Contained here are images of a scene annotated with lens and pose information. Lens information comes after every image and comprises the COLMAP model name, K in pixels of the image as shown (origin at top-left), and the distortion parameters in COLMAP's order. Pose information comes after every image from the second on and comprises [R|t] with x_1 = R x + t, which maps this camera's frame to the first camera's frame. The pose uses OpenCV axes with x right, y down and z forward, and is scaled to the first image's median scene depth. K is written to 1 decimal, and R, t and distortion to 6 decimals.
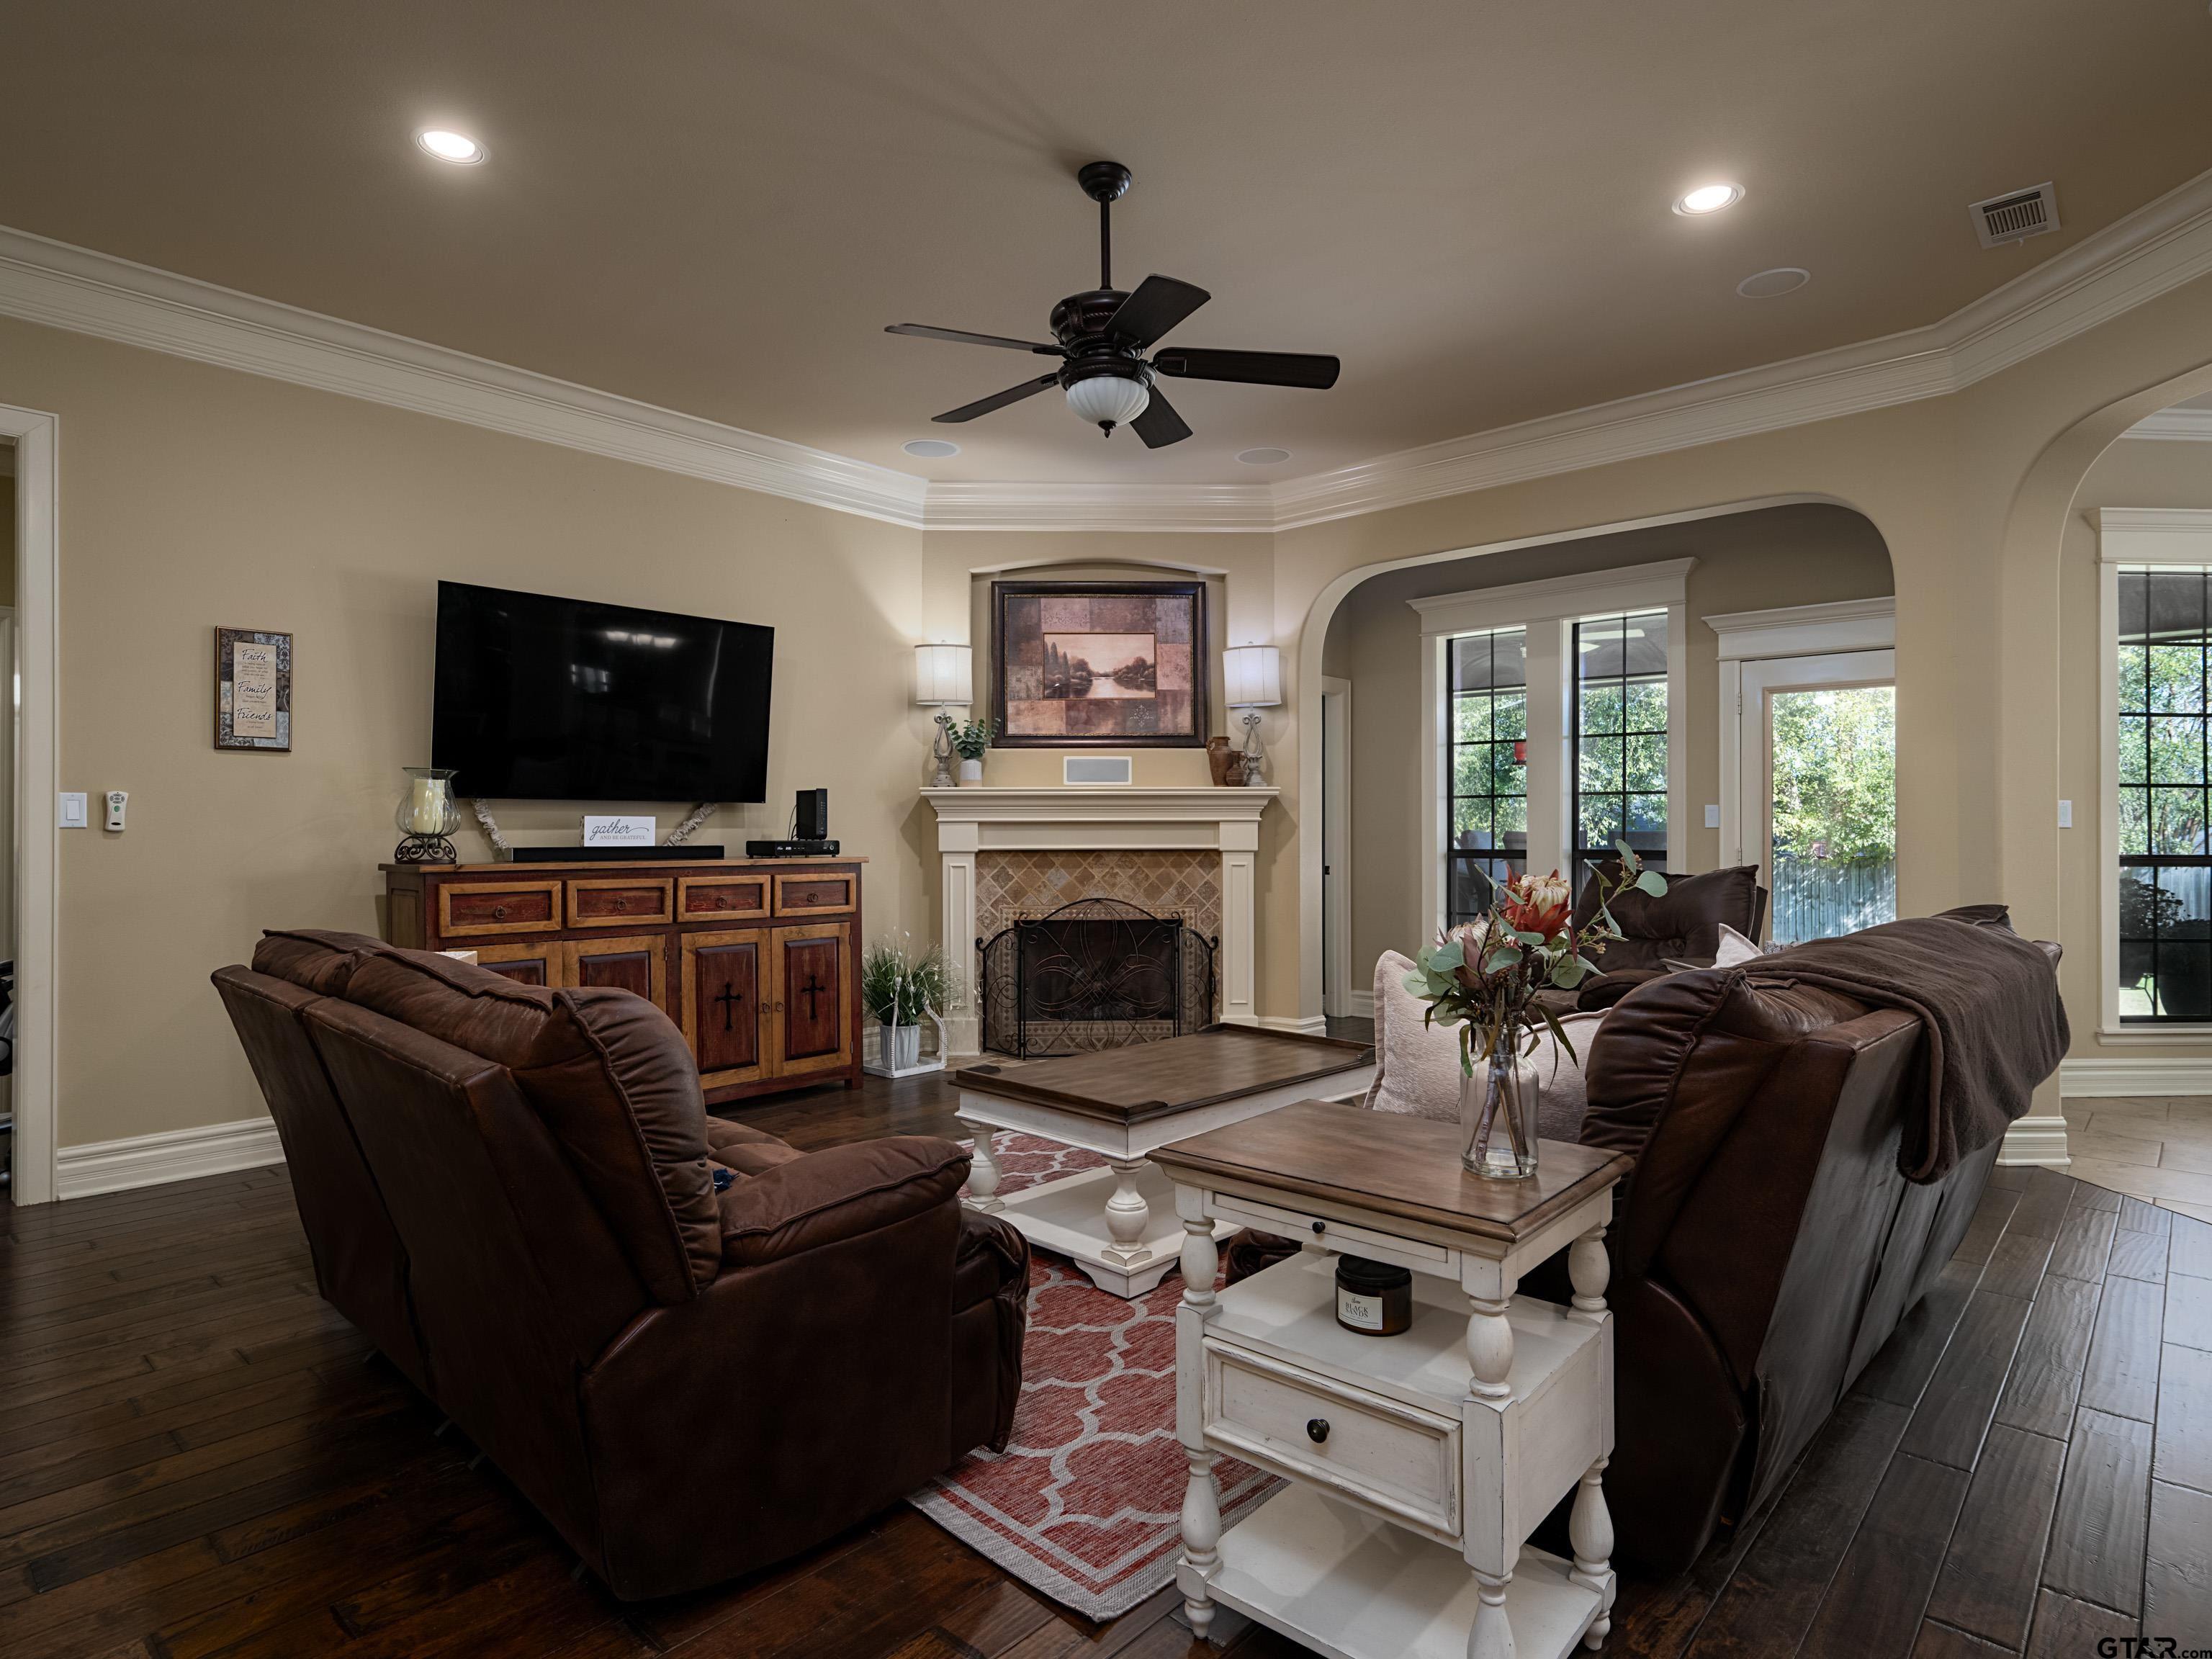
lens RADIAL K [[1230.3, 0, 1106.0], [0, 1230.3, 829.5], [0, 0, 1]] dist [-0.001021, -0.000240]
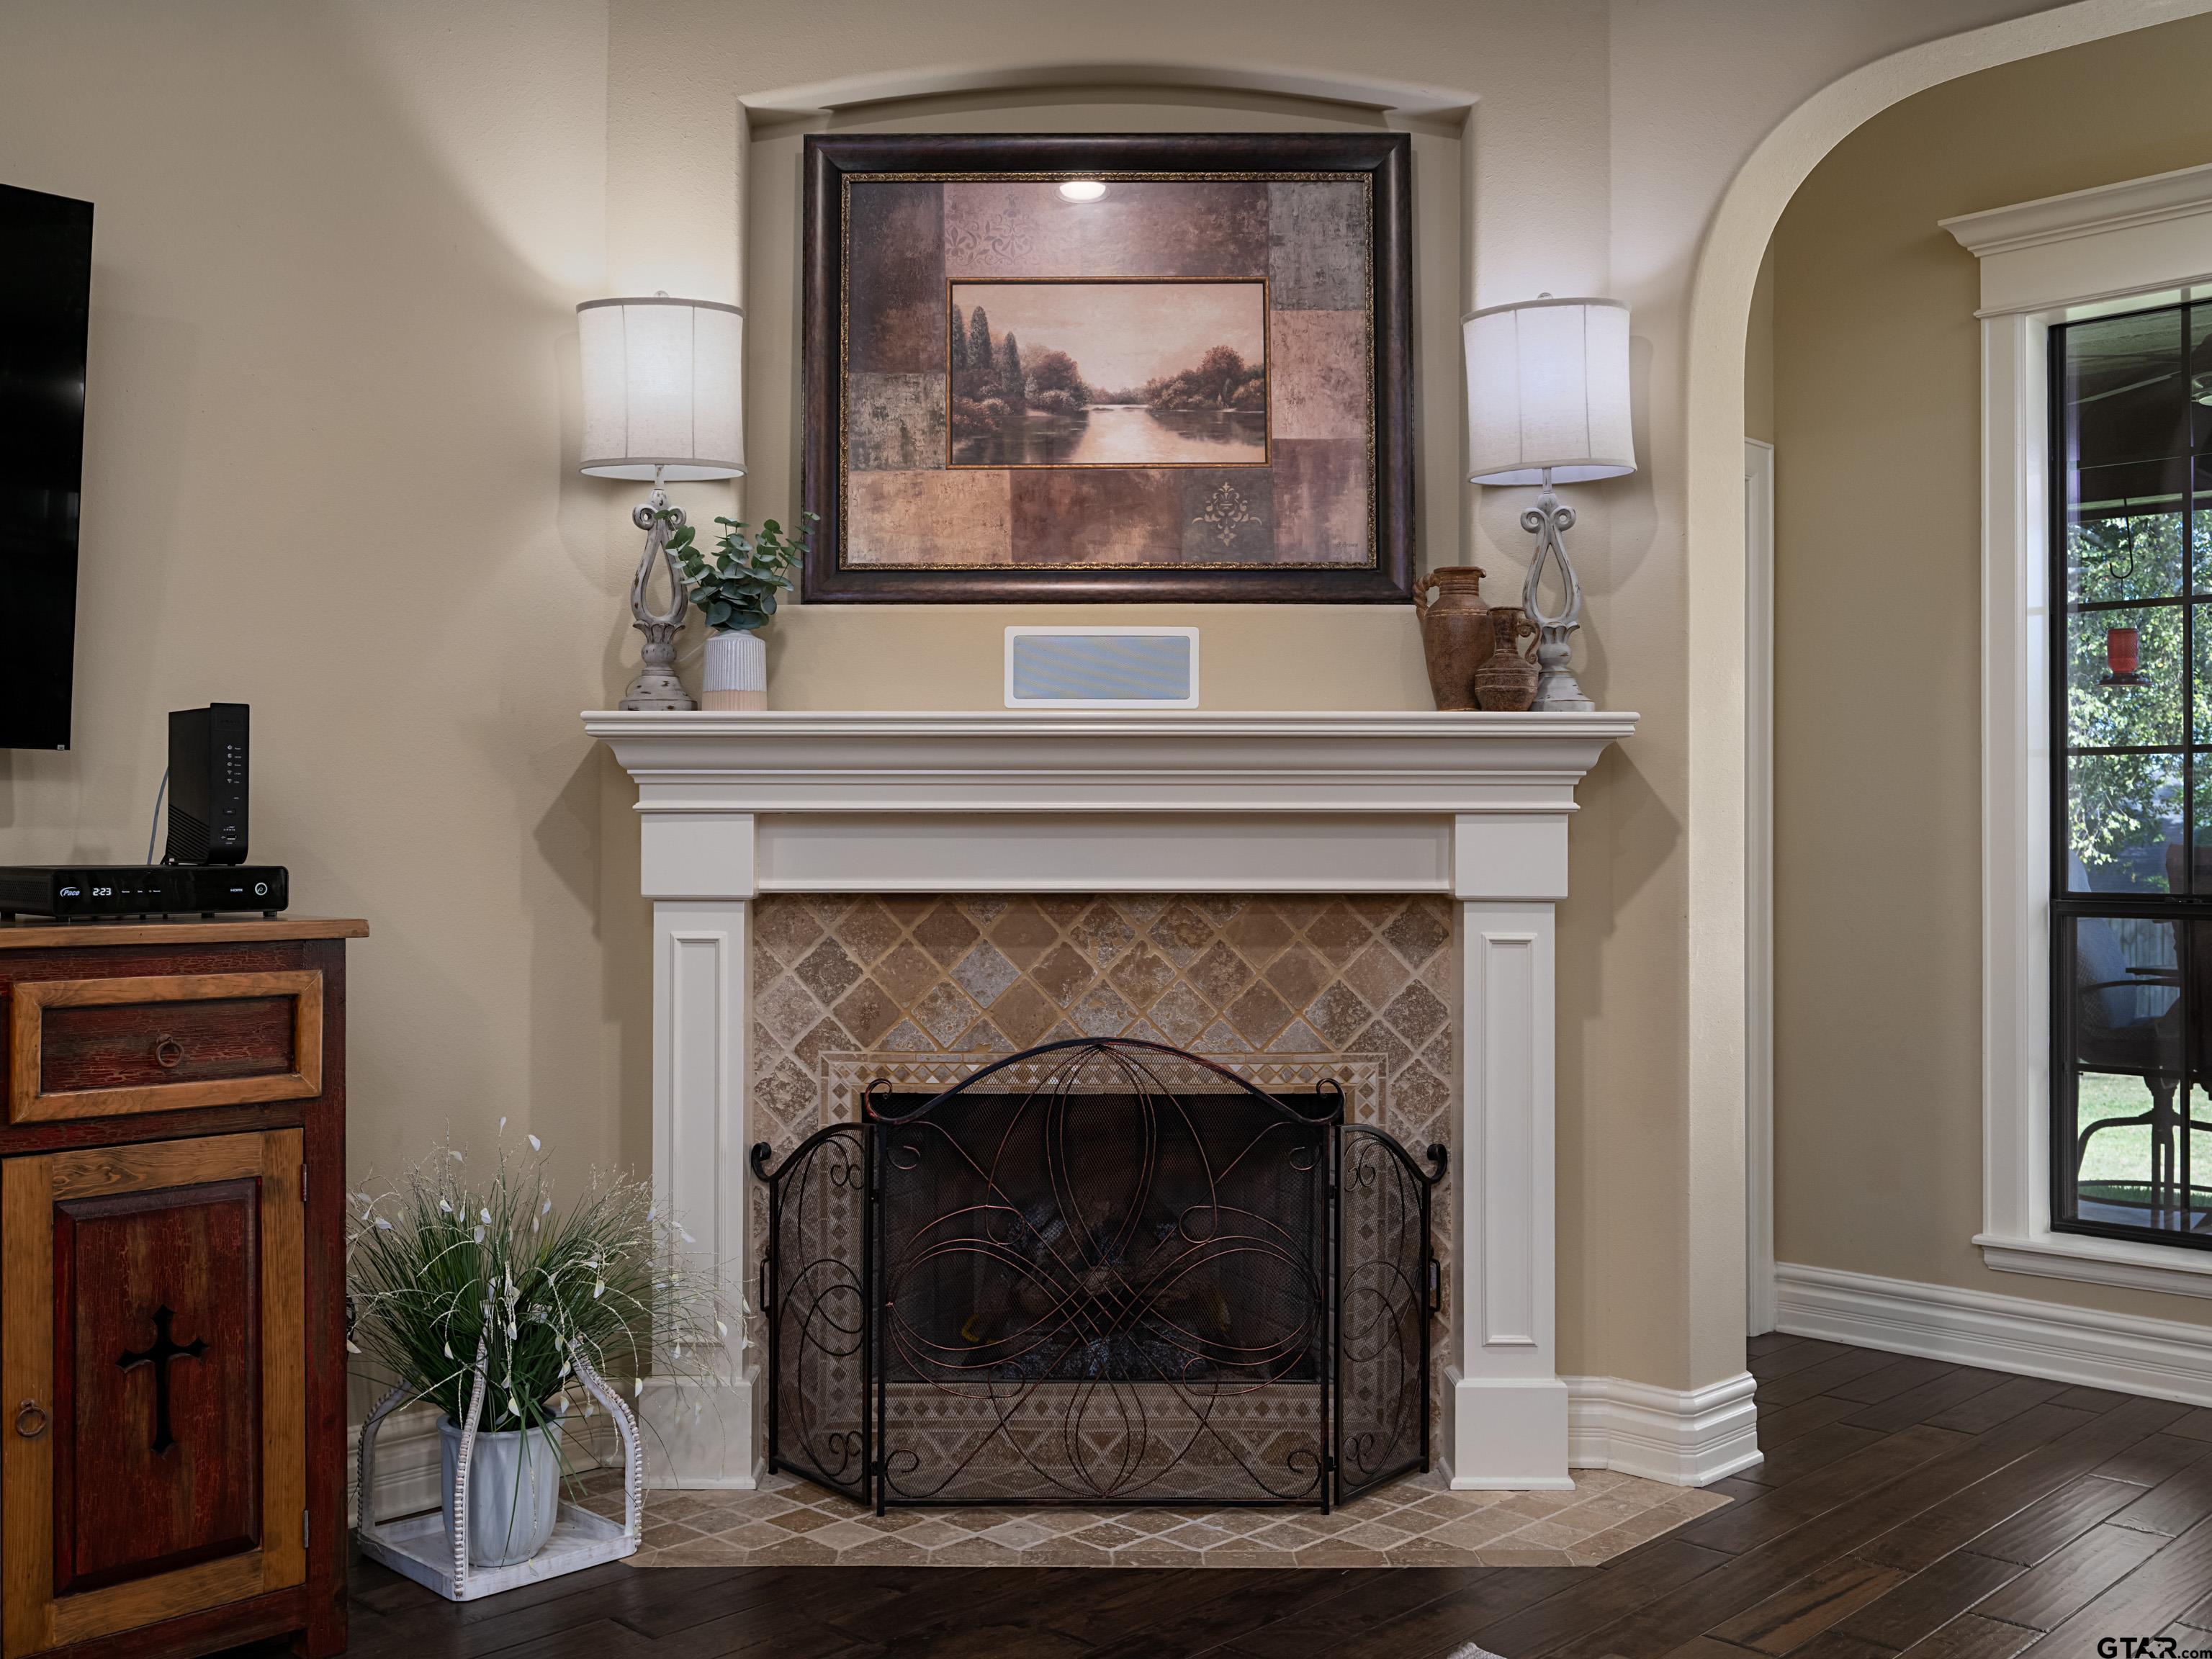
lens RADIAL K [[1003.4, 0, 1106.0], [0, 1003.4, 829.5], [0, 0, 1]] dist [0.000289, 0.000228]
pose [[0.998946, 0.003595, -0.045769, 0.007813], [-0.003624, 0.999993, -0.000546, -0.001415], [0.045766, 0.000711, 0.998952, 0.716570]]
